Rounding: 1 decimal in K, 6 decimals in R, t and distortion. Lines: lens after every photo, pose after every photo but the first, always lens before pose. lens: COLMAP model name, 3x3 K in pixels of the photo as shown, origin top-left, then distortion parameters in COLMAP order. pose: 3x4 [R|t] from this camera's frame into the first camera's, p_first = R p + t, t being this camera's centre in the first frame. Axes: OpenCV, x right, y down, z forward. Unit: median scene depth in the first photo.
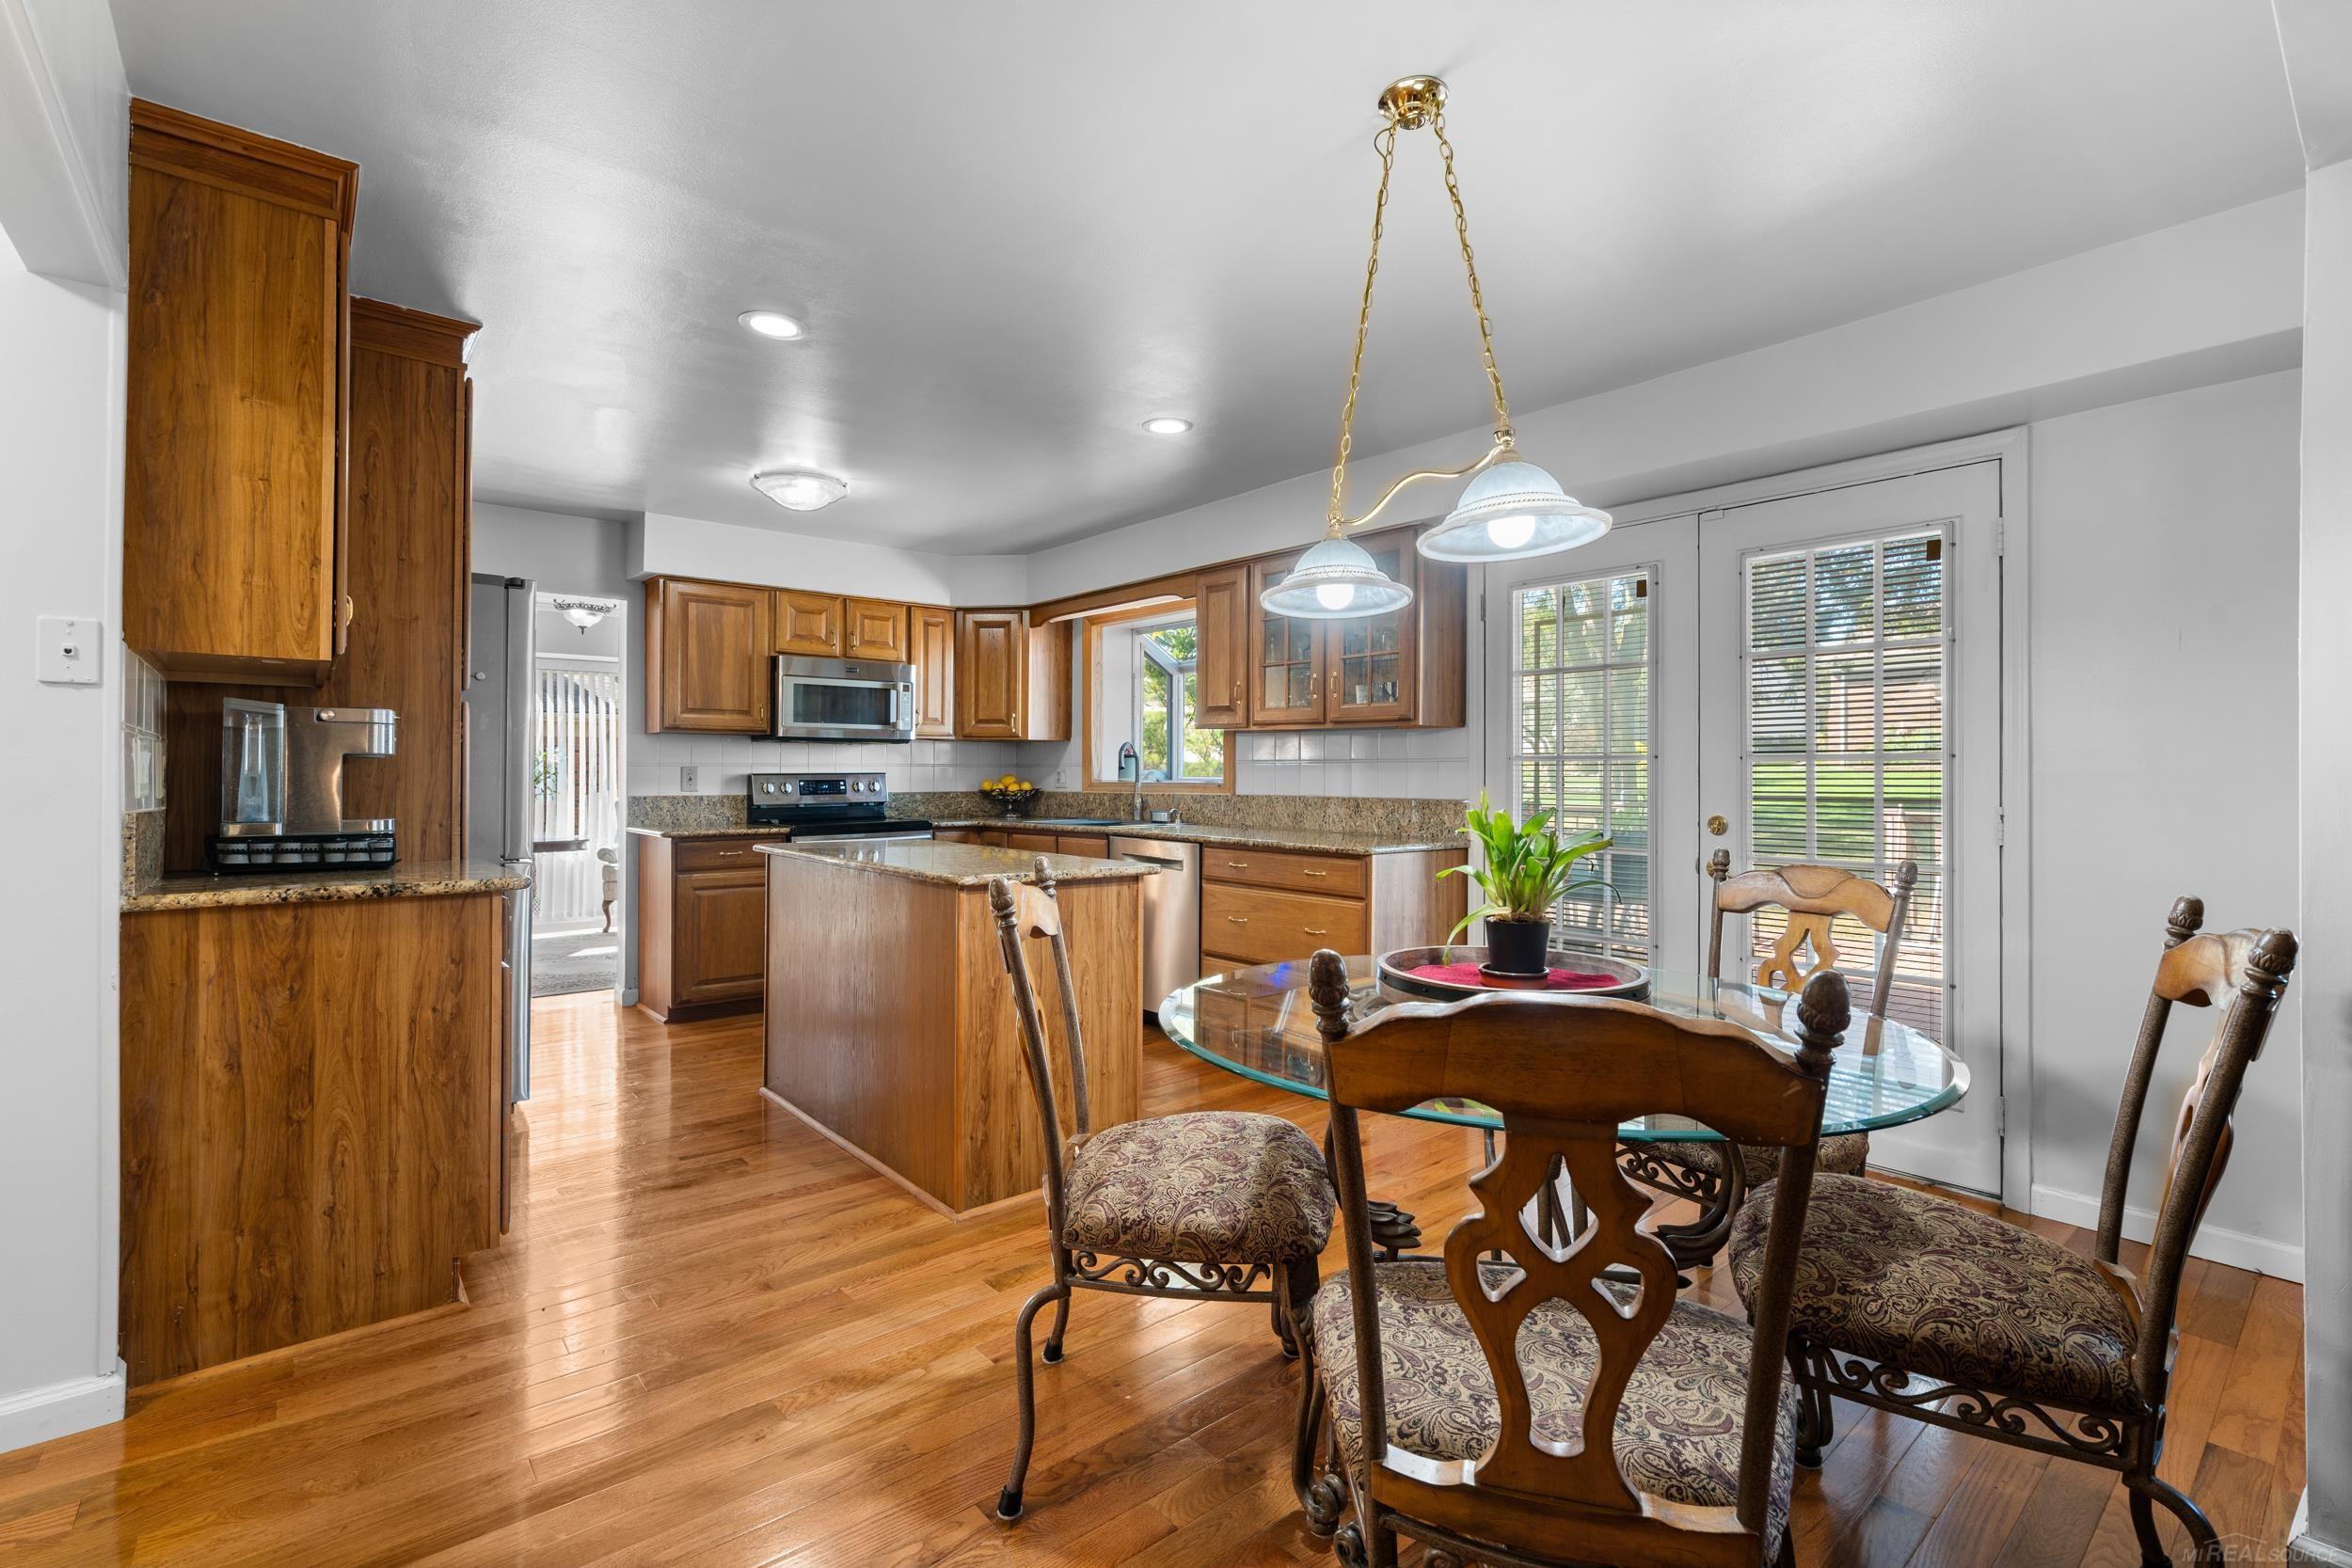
lens RADIAL K [[1066.6, 0, 1163.3], [0, 1066.6, 765.8], [0, 0, 1]] dist [-0.007540, 0.001731]
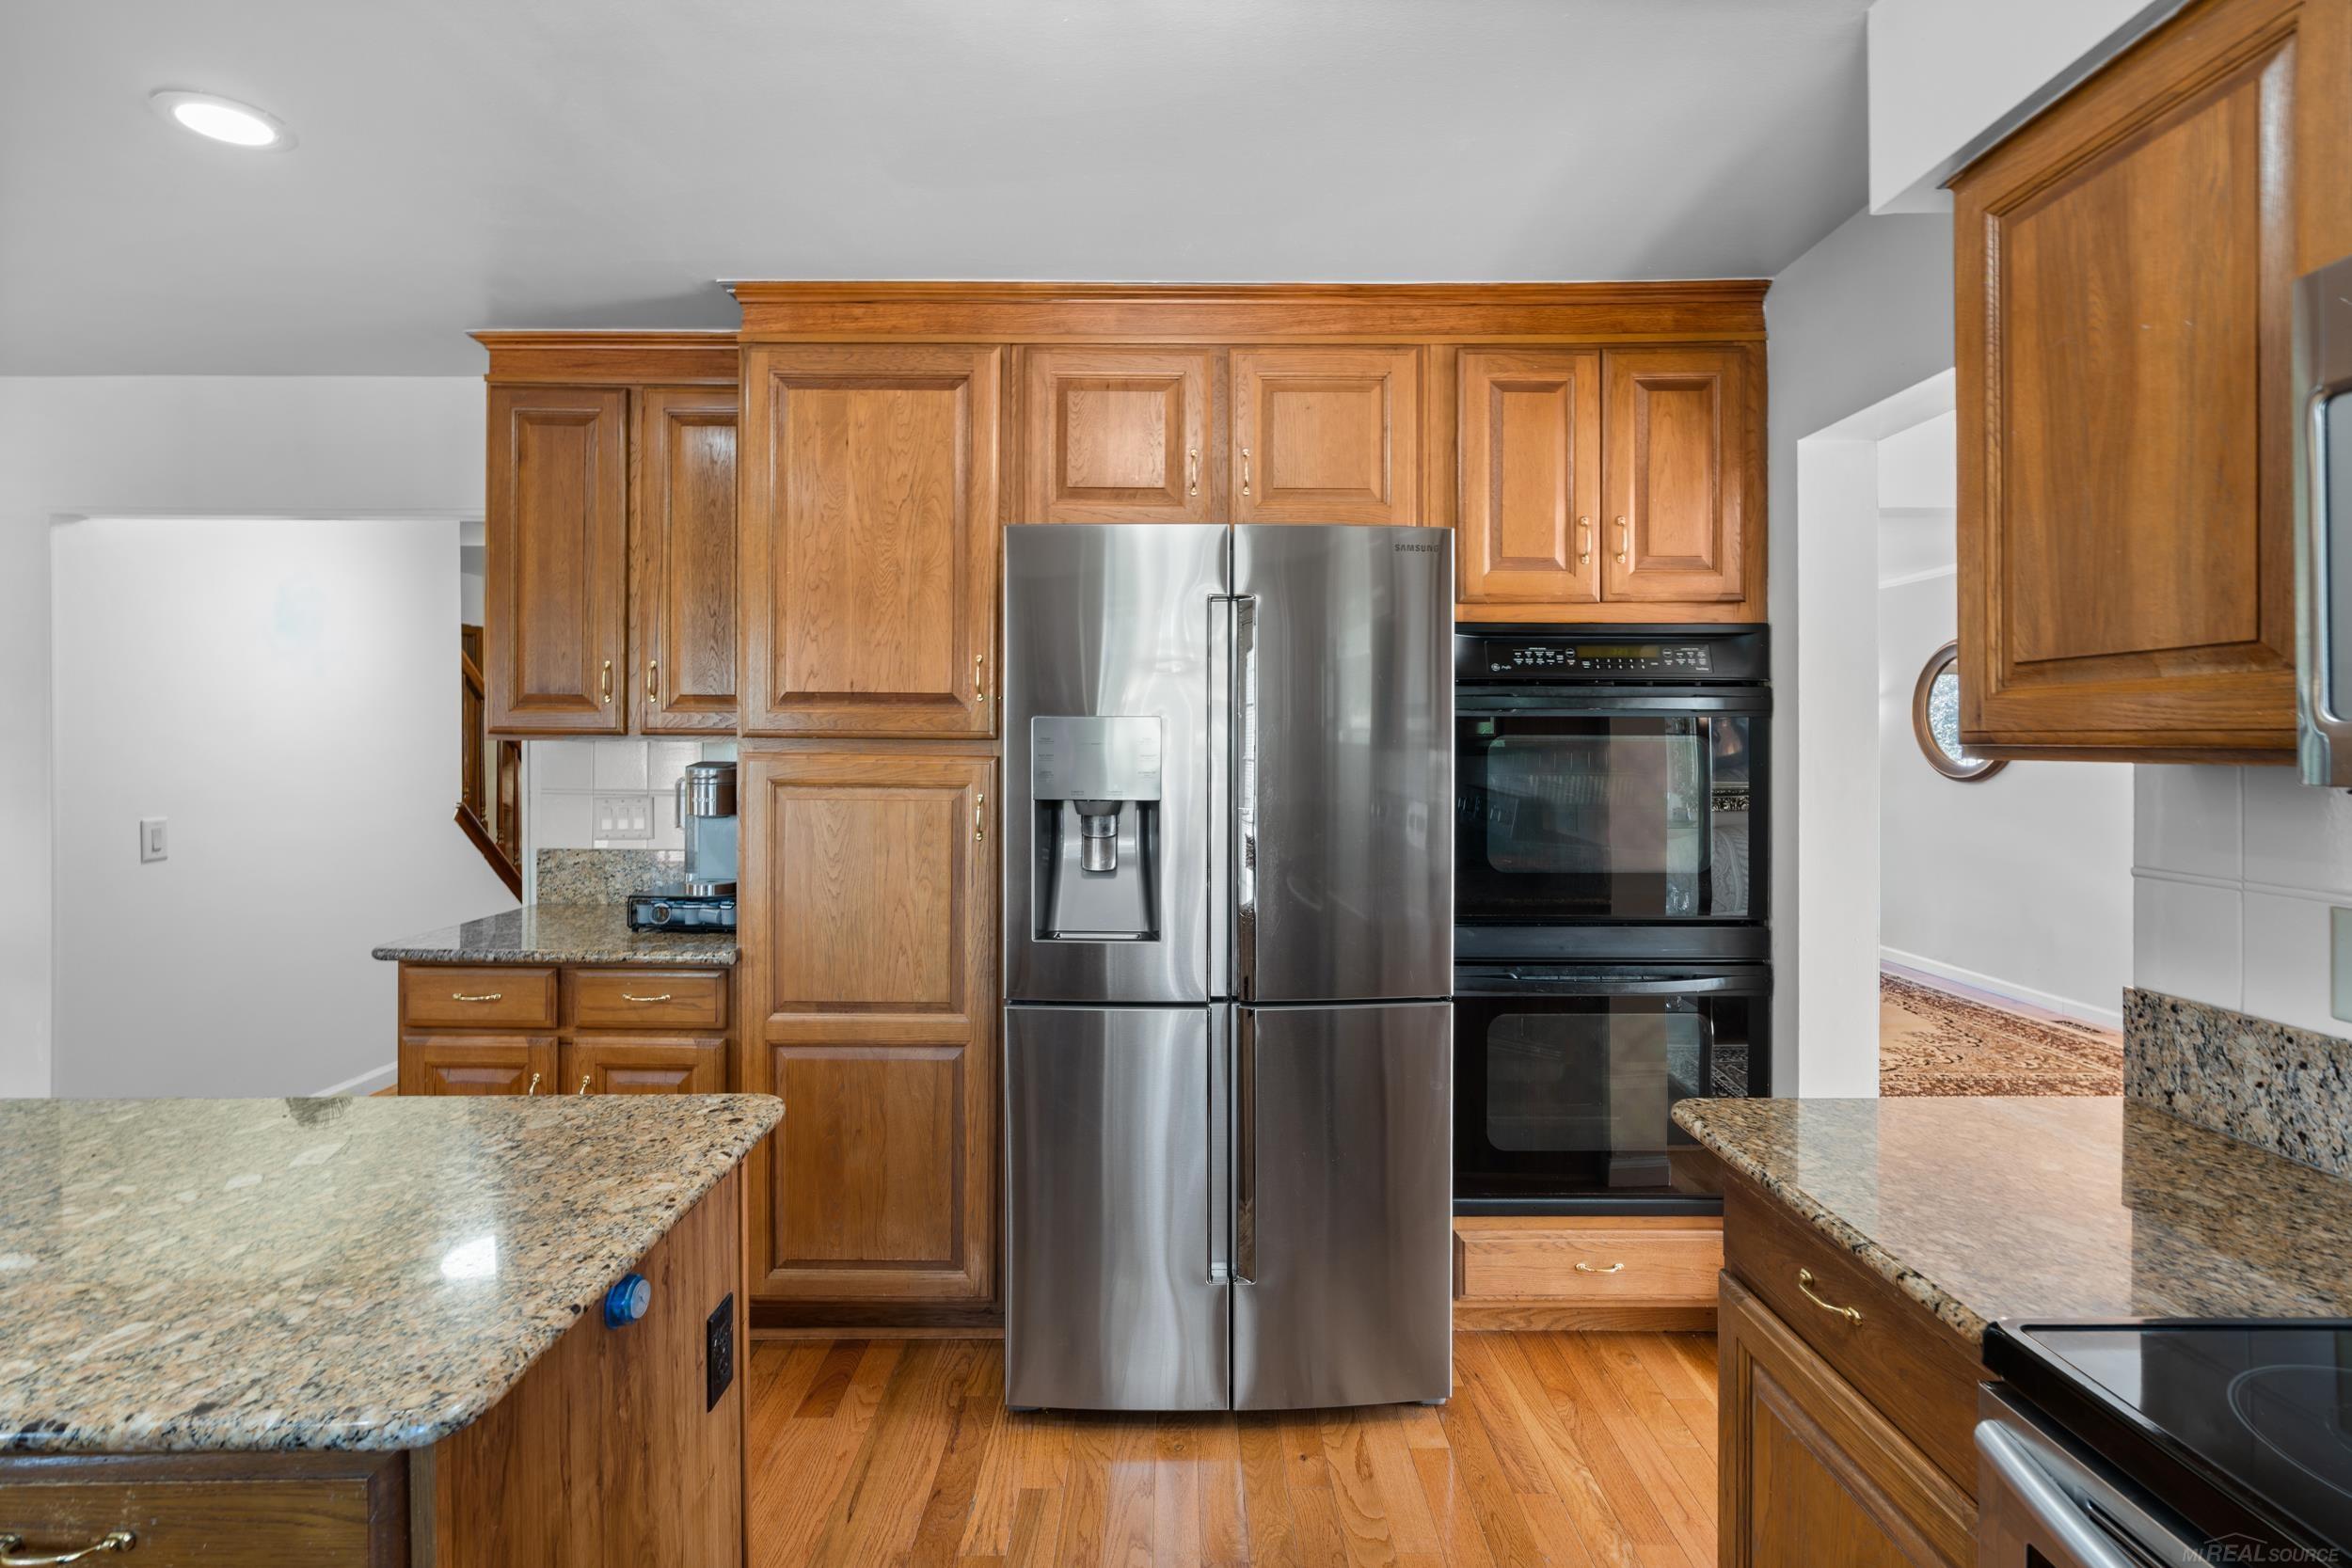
lens RADIAL K [[1066.6, 0, 1198.3], [0, 1066.6, 742.8], [0, 0, 1]] dist [-0.007540, 0.001731]
pose [[-0.630118, 0.001434, -0.776498, -0.134873], [0.006617, 0.999972, -0.003523, -0.035195], [0.776471, -0.007358, -0.630110, 0.982984]]
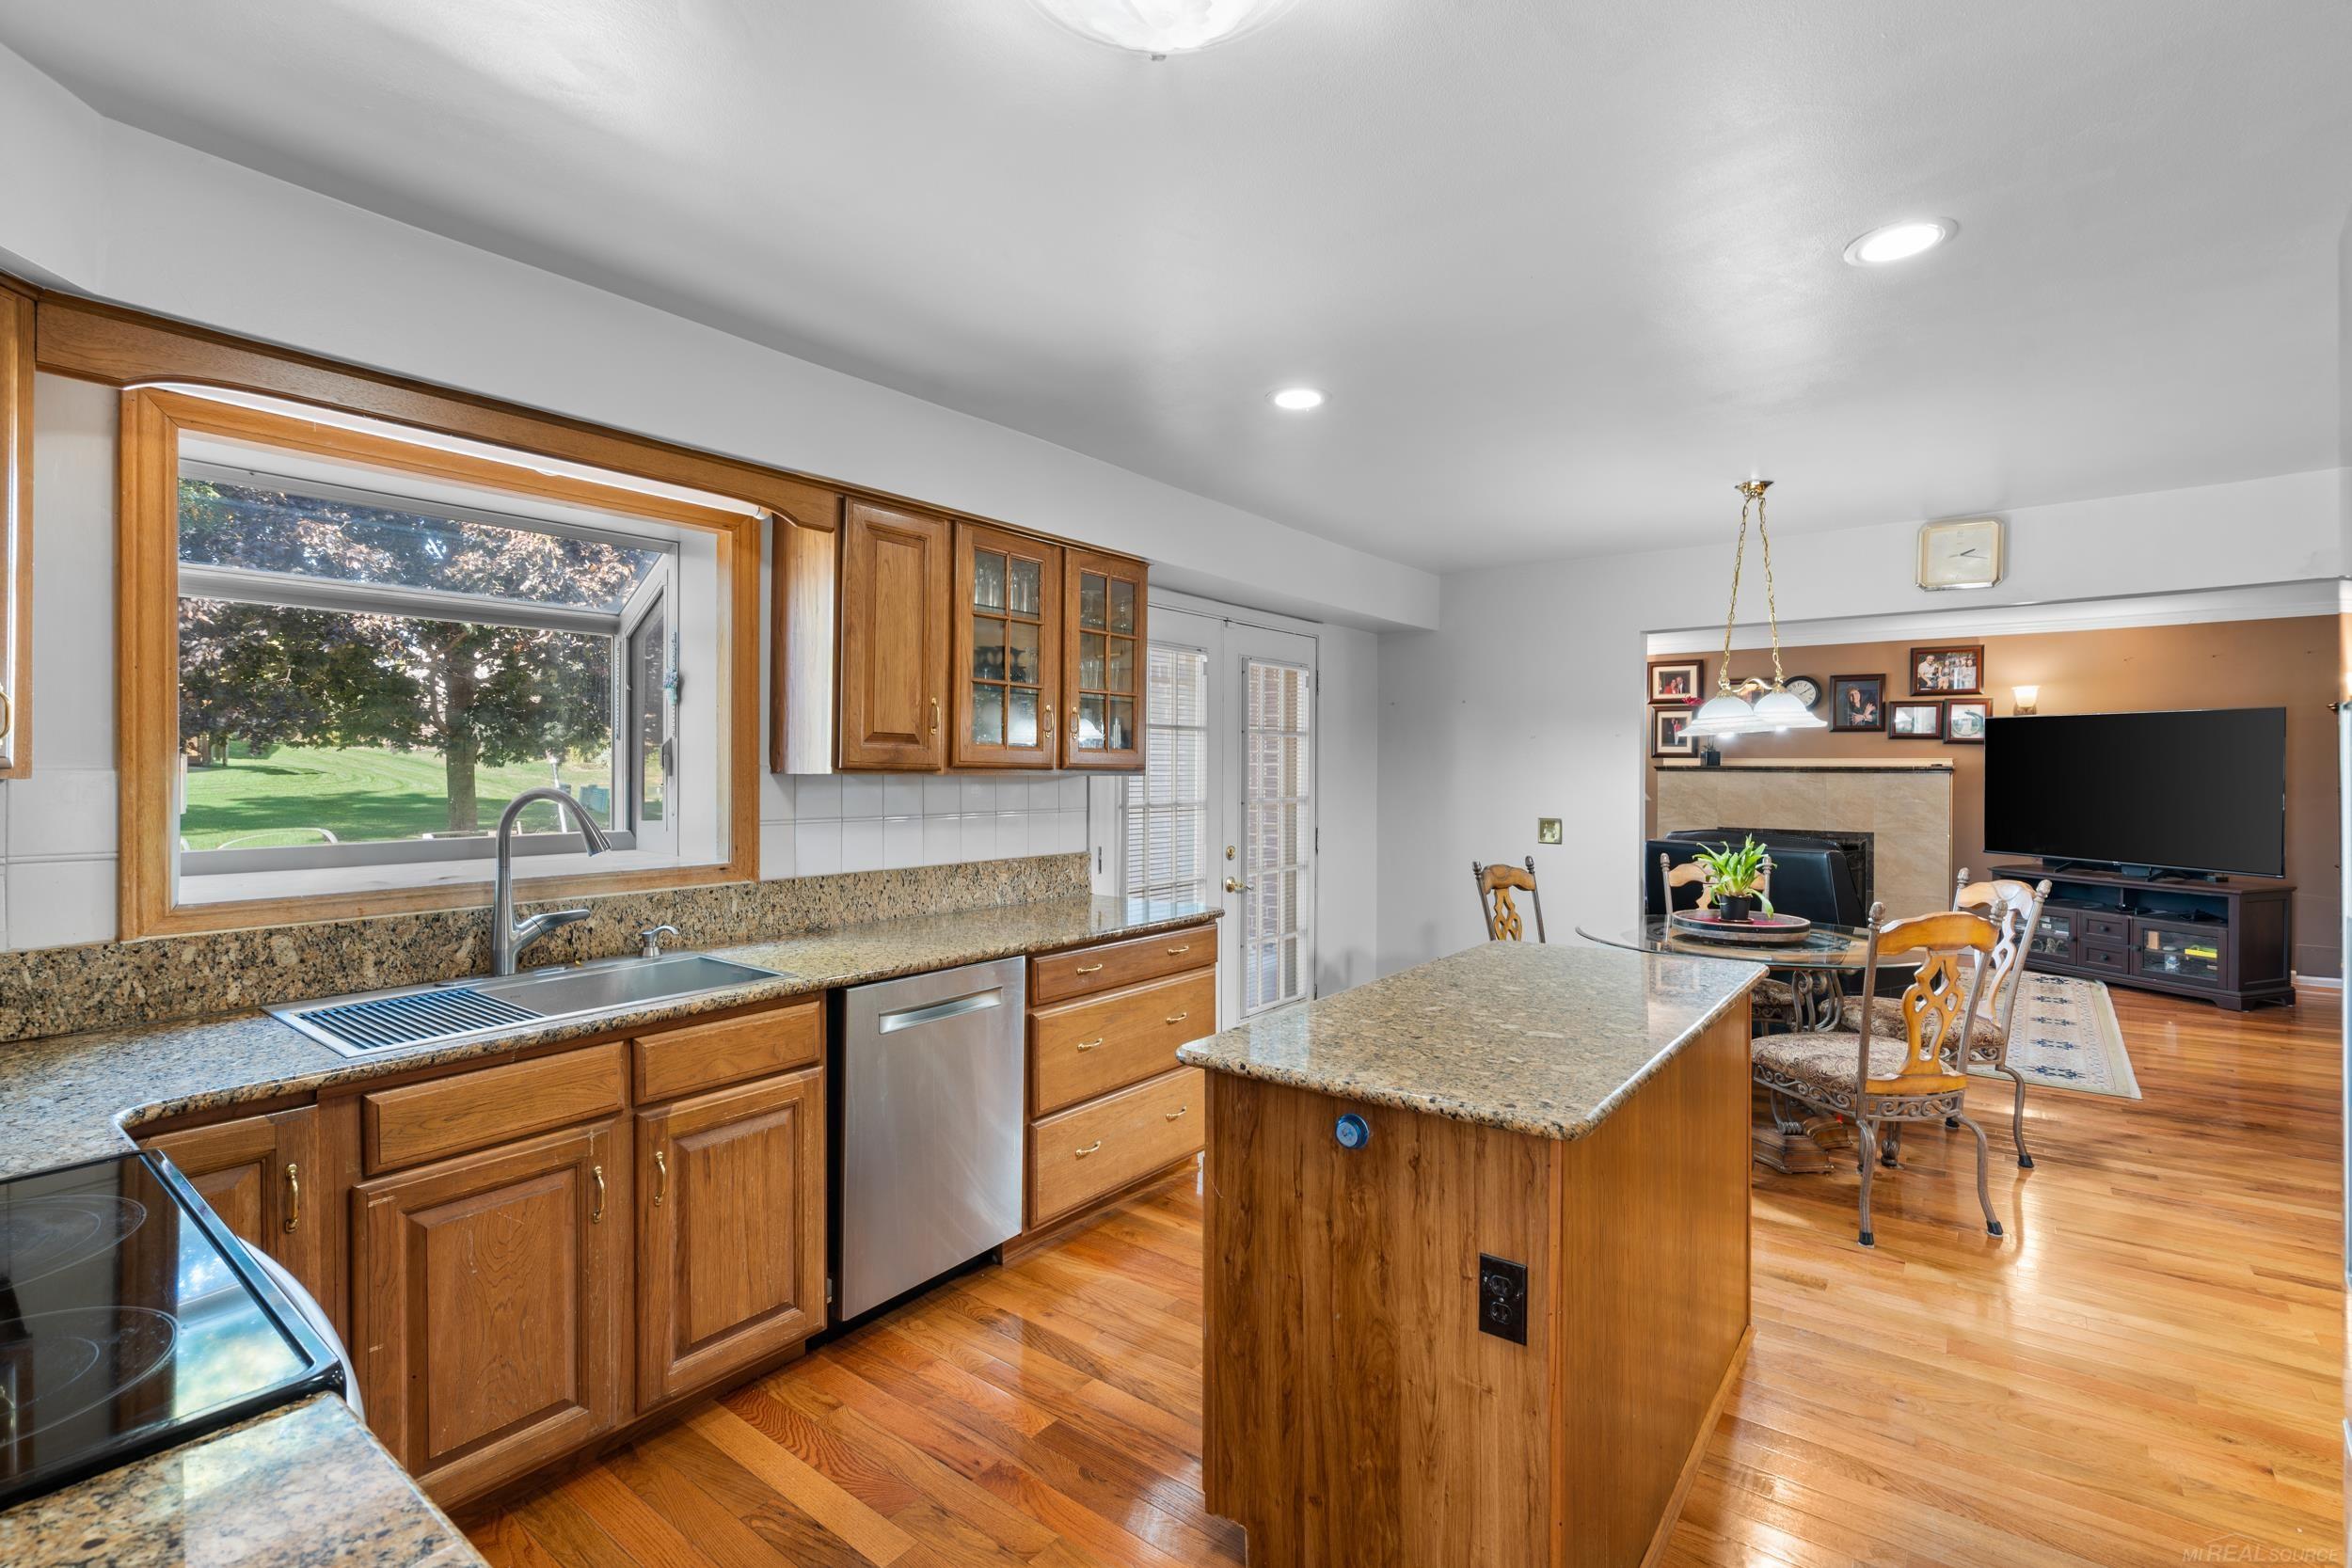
lens RADIAL K [[1066.6, 0, 1174.2], [0, 1066.6, 774.7], [0, 0, 1]] dist [-0.007540, 0.001731]
pose [[-0.215389, -0.008628, 0.976490, -0.516850], [-0.010253, 0.999926, 0.006573, -0.034445], [-0.976474, -0.008596, -0.215462, 0.885203]]
